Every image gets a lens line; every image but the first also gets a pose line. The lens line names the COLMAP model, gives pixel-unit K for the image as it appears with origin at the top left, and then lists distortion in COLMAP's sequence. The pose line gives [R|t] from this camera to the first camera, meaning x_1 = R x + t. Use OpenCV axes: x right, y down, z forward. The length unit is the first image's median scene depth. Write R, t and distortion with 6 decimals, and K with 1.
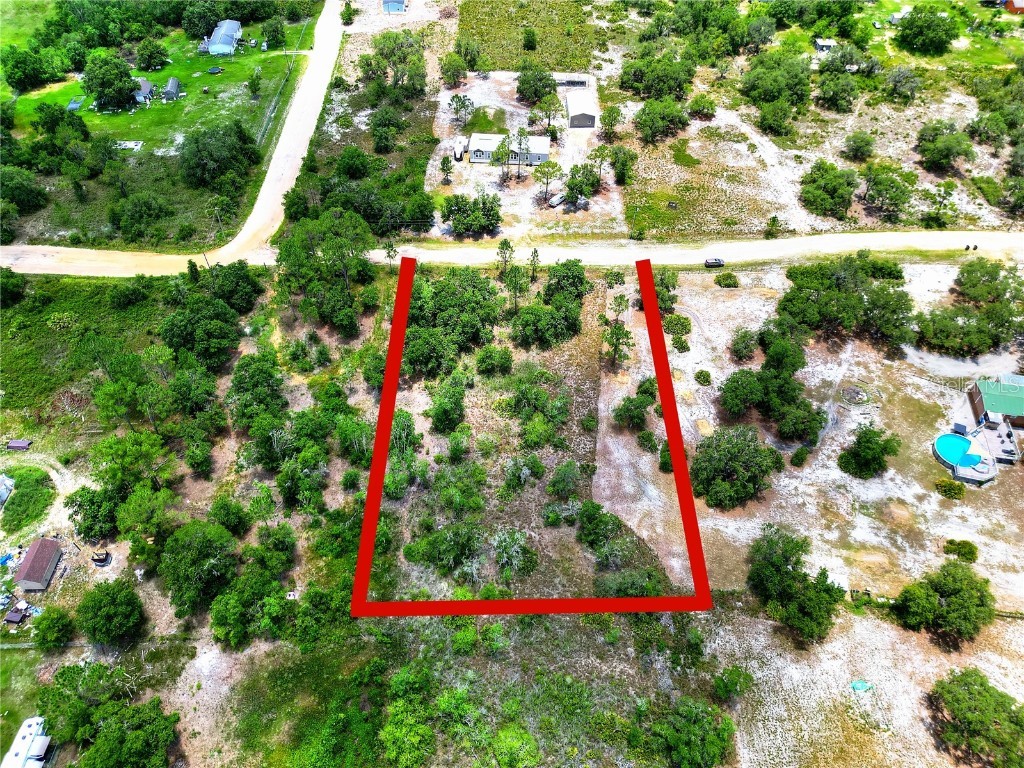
lens RADIAL K [[719.8, 0, 514.0], [0, 719.8, 381.1], [0, 0, 1]] dist [0.061526, -0.058279]
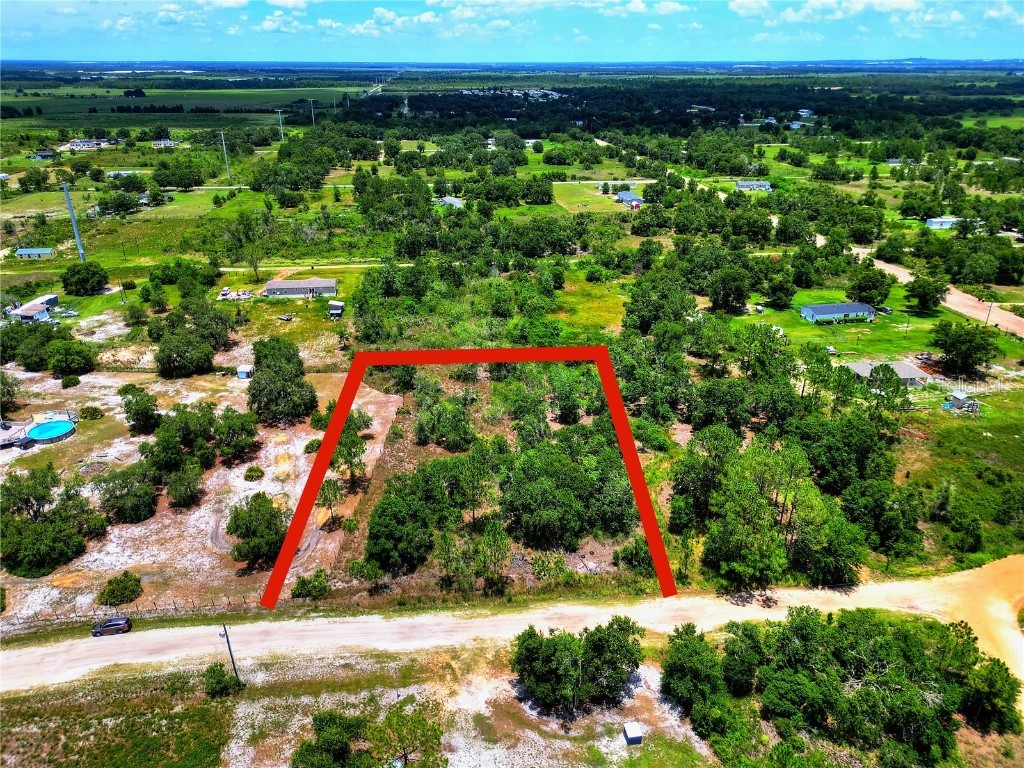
lens RADIAL K [[719.8, 0, 510.6], [0, 719.8, 383.2], [0, 0, 1]] dist [0.061526, -0.058279]
pose [[-0.996161, 0.035664, -0.079940, 0.021652], [-0.063990, 0.326446, 0.943047, -0.999763], [0.059729, 0.944543, -0.322911, 1.347218]]
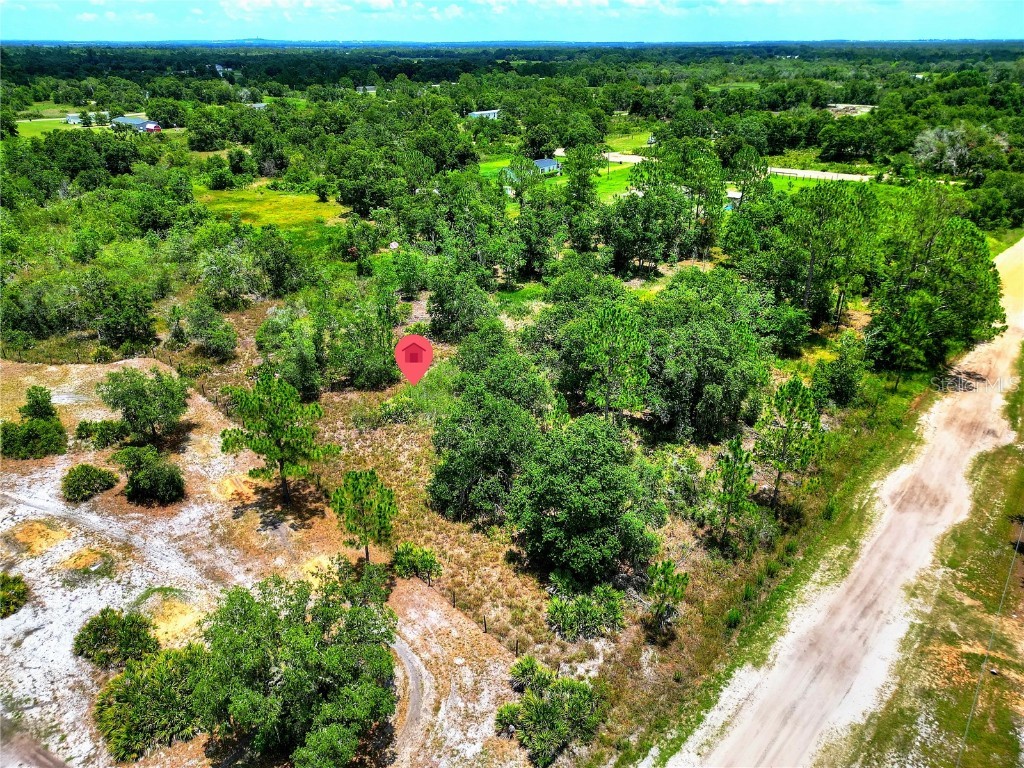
lens RADIAL K [[719.8, 0, 514.0], [0, 719.8, 384.6], [0, 0, 1]] dist [0.061526, -0.058279]
pose [[-0.643715, 0.327476, -0.691658, 0.343121], [-0.559525, 0.415193, 0.717320, -0.432474], [0.522076, 0.848749, -0.084035, 1.196397]]
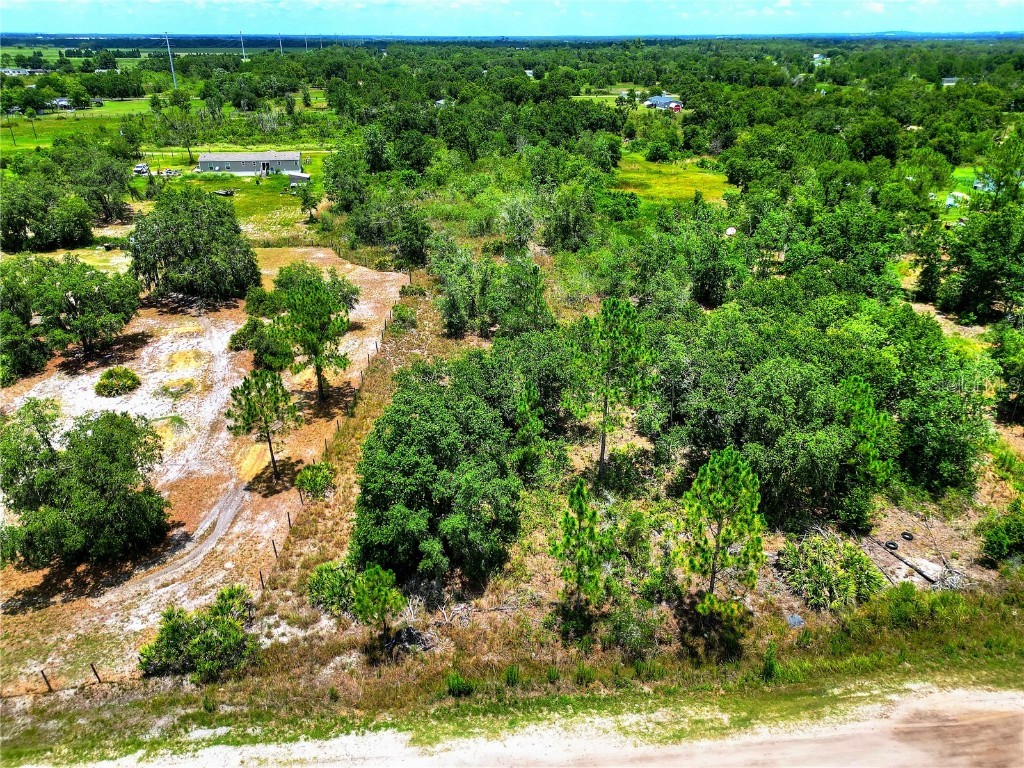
lens RADIAL K [[719.8, 0, 510.8], [0, 719.8, 386.7], [0, 0, 1]] dist [0.061526, -0.058279]
pose [[-0.993388, 0.049138, -0.103754, 0.086684], [-0.084777, 0.295416, 0.951600, -0.486424], [0.077410, 0.954104, -0.289297, 1.286377]]
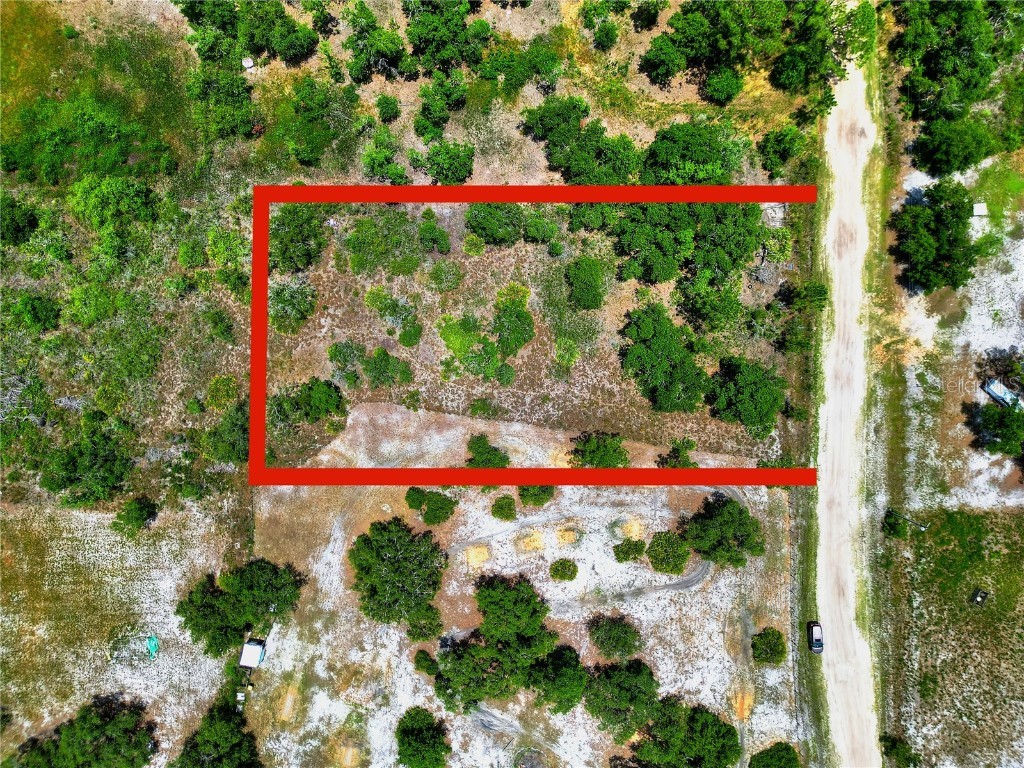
lens RADIAL K [[719.8, 0, 509.6], [0, 719.8, 407.2], [0, 0, 1]] dist [0.061526, -0.058279]
pose [[-0.013868, 0.999802, 0.014284, 0.097718], [-0.734006, -0.019879, 0.678852, -0.514760], [0.679001, -0.001070, 0.734136, 0.478751]]
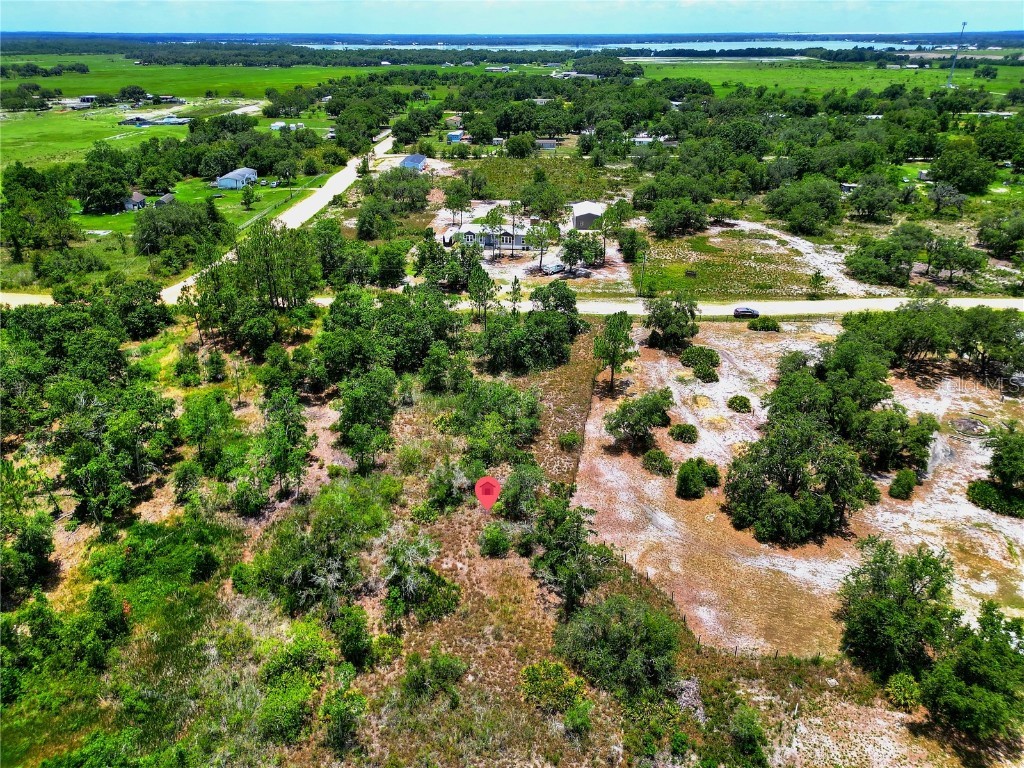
lens RADIAL K [[719.8, 0, 513.3], [0, 719.8, 380.5], [0, 0, 1]] dist [0.061526, -0.058279]
pose [[0.997938, 0.022833, -0.059983, 0.095978], [-0.043352, 0.928956, -0.367642, 0.270047], [0.047327, 0.369484, 0.928031, 0.373889]]
